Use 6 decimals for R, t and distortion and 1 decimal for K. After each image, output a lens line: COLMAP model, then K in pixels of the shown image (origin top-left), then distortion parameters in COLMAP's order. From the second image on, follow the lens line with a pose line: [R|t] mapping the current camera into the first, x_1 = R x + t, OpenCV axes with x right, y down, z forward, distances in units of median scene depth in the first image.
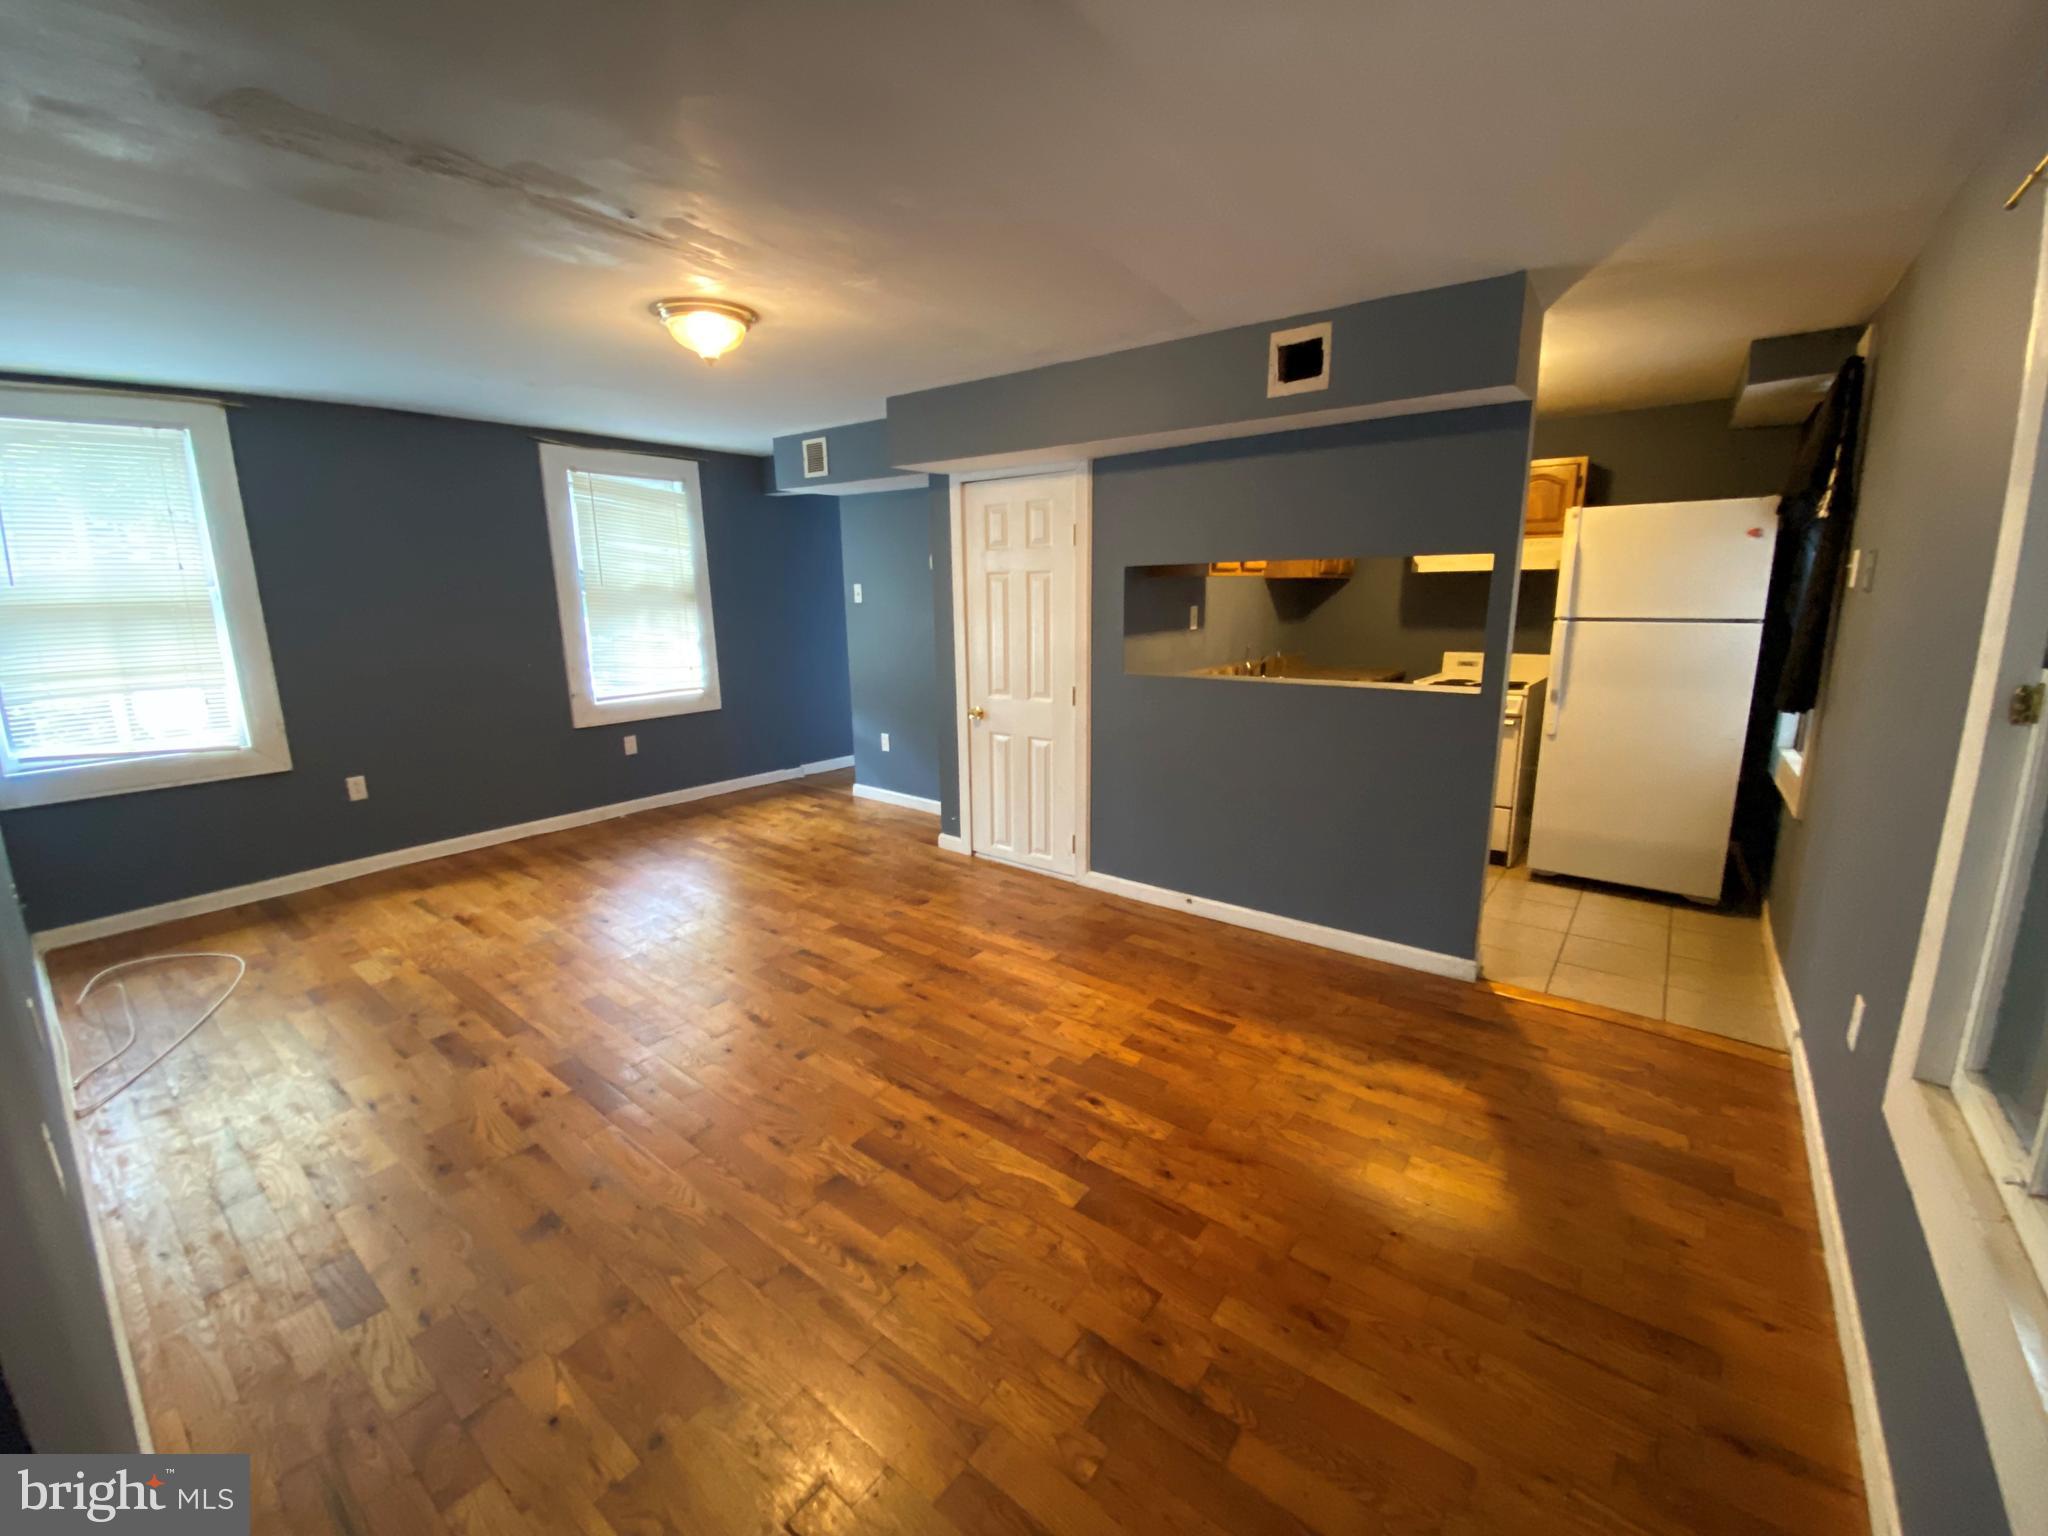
lens RADIAL K [[836.5, 0, 1036.9], [0, 836.5, 766.8], [0, 0, 1]] dist [-0.002677, -0.004263]
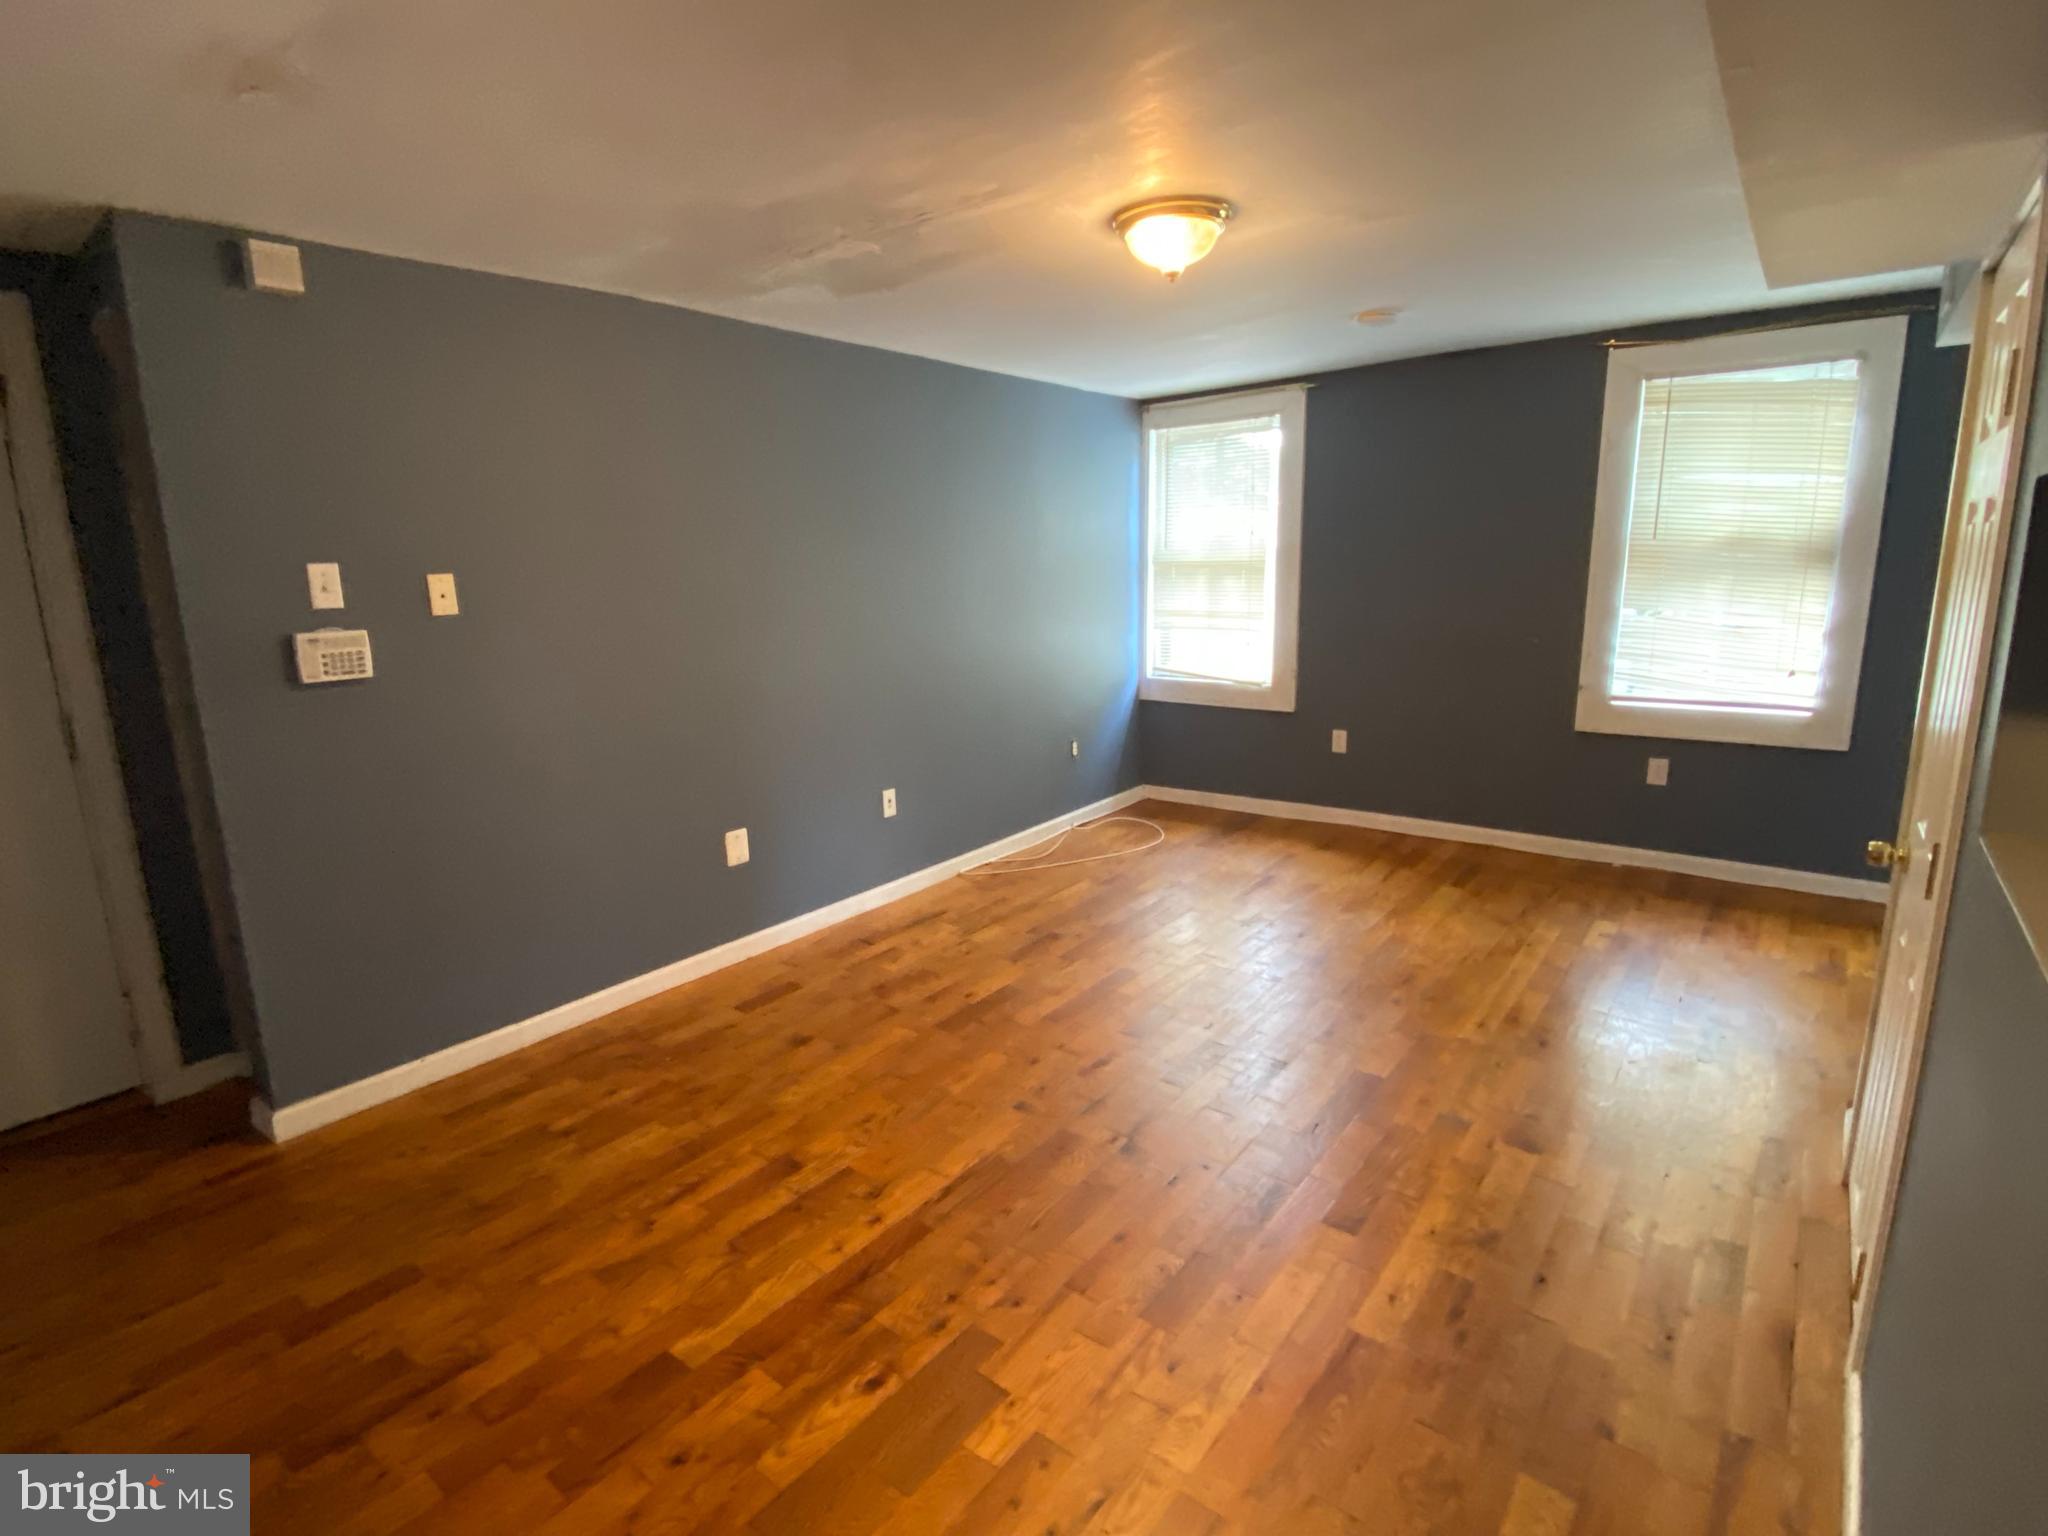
lens RADIAL K [[984.8, 0, 1013.1], [0, 984.8, 775.5], [0, 0, 1]] dist [-0.009242, -0.001876]
pose [[-0.033277, 0.222693, -0.974321, 0.521243], [-0.187421, 0.956176, 0.224947, -0.171526], [0.981716, 0.190093, 0.009918, 0.766925]]
